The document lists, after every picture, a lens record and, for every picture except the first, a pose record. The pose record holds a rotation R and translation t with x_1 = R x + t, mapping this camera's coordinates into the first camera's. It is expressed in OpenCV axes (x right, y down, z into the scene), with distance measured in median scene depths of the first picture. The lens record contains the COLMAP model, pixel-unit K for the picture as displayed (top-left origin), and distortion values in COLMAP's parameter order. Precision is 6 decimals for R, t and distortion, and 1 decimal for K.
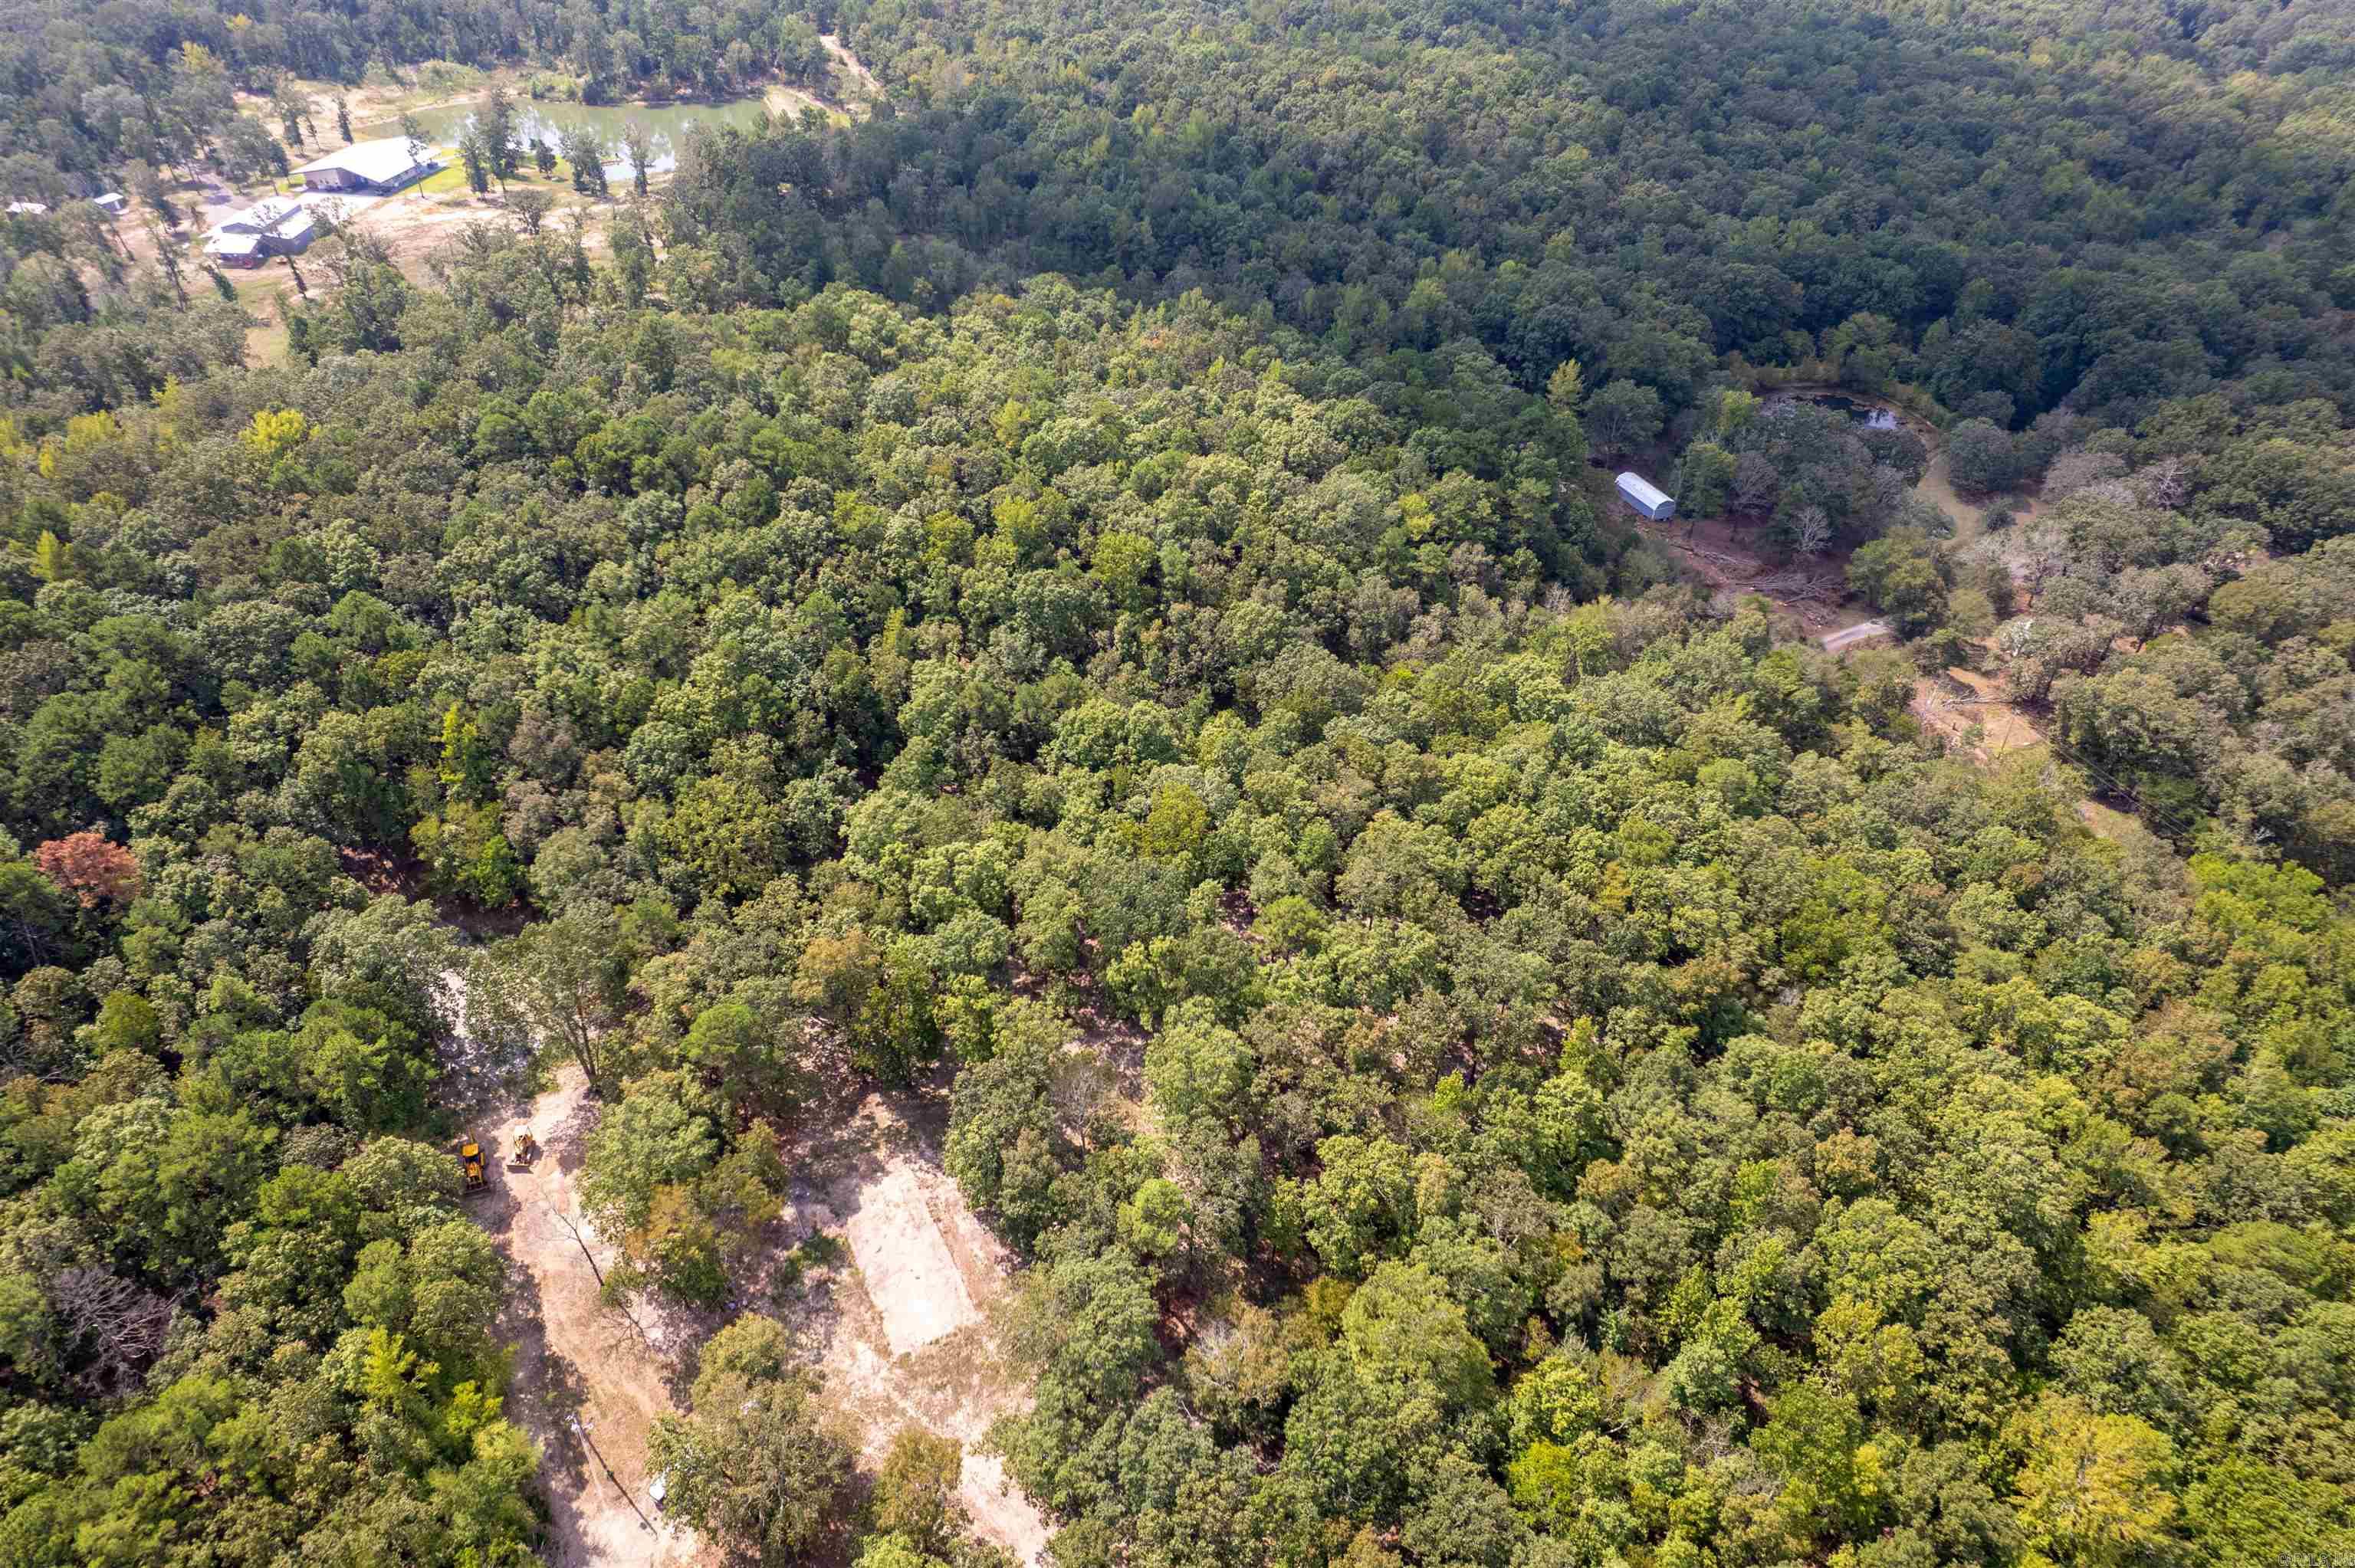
lens RADIAL K [[1499.1, 0, 1187.4], [0, 1499.1, 783.5], [0, 0, 1]] dist [-0.002522, 0.001954]
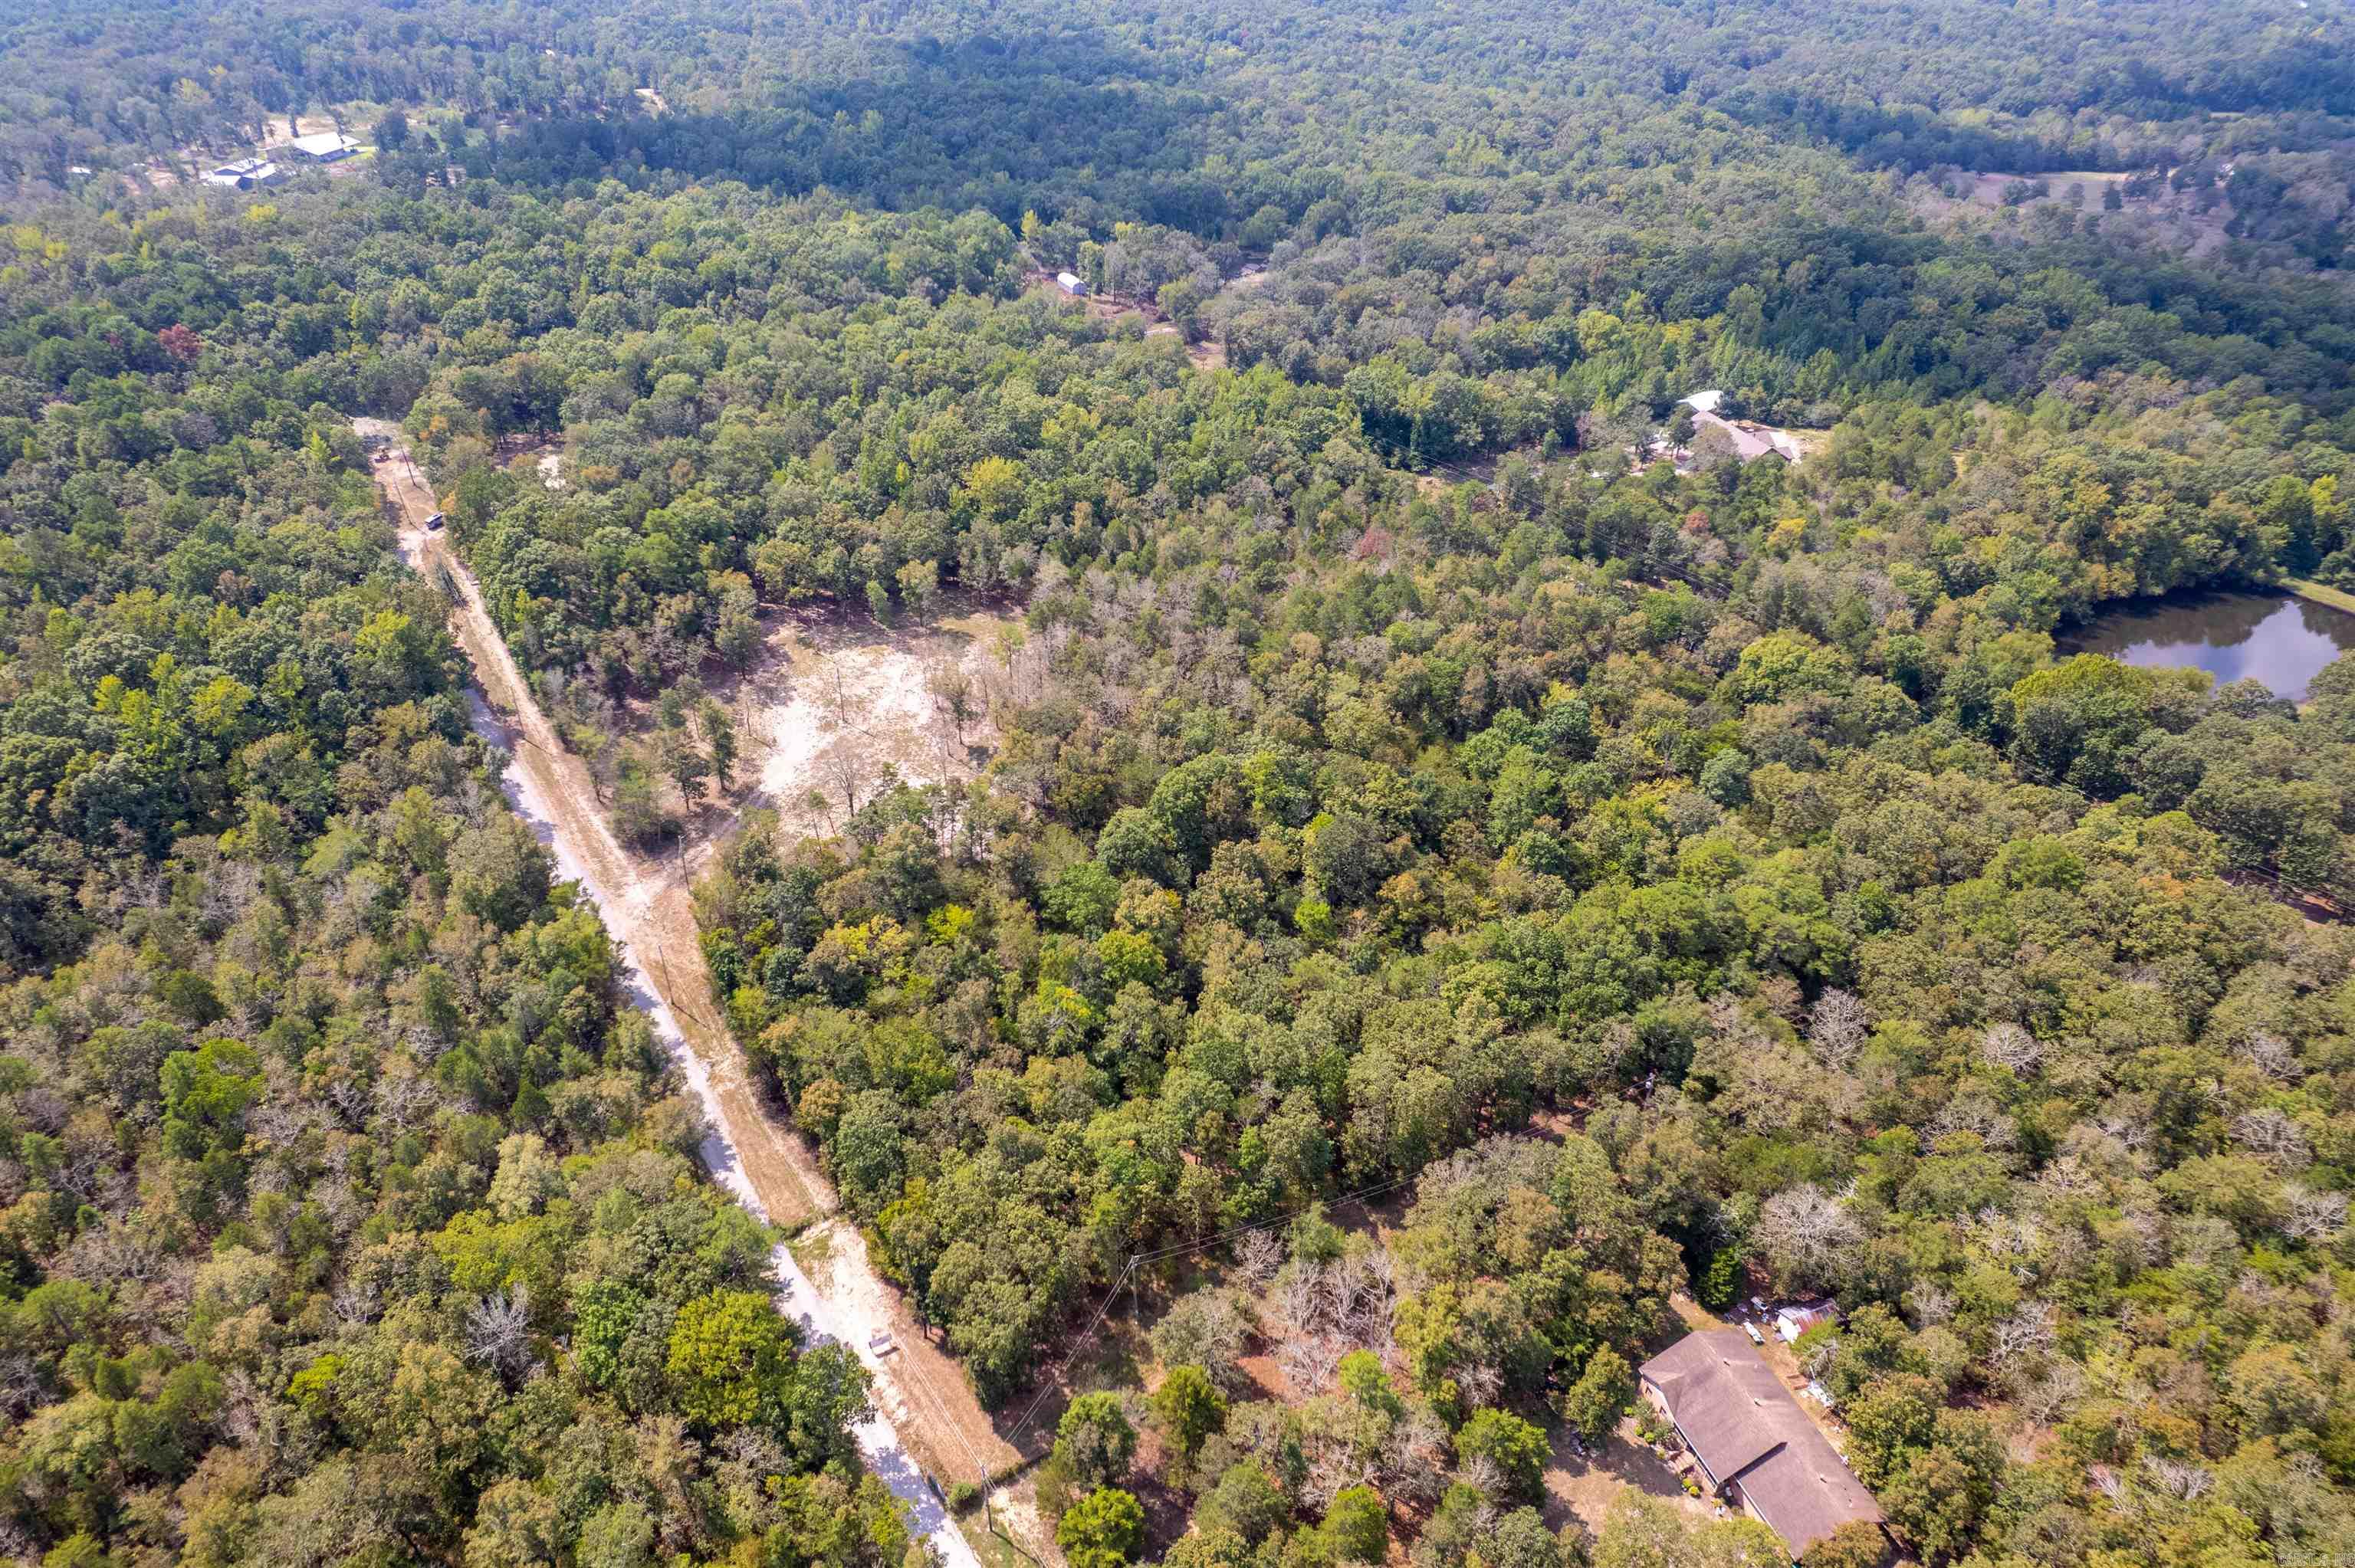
lens RADIAL K [[1499.1, 0, 1168.5], [0, 1499.1, 783.3], [0, 0, 1]] dist [-0.002522, 0.001954]
pose [[0.999183, -0.018592, 0.035882, 0.274282], [0.021598, 0.996121, -0.085299, 0.410572], [-0.034157, 0.086004, 0.995709, -0.522279]]
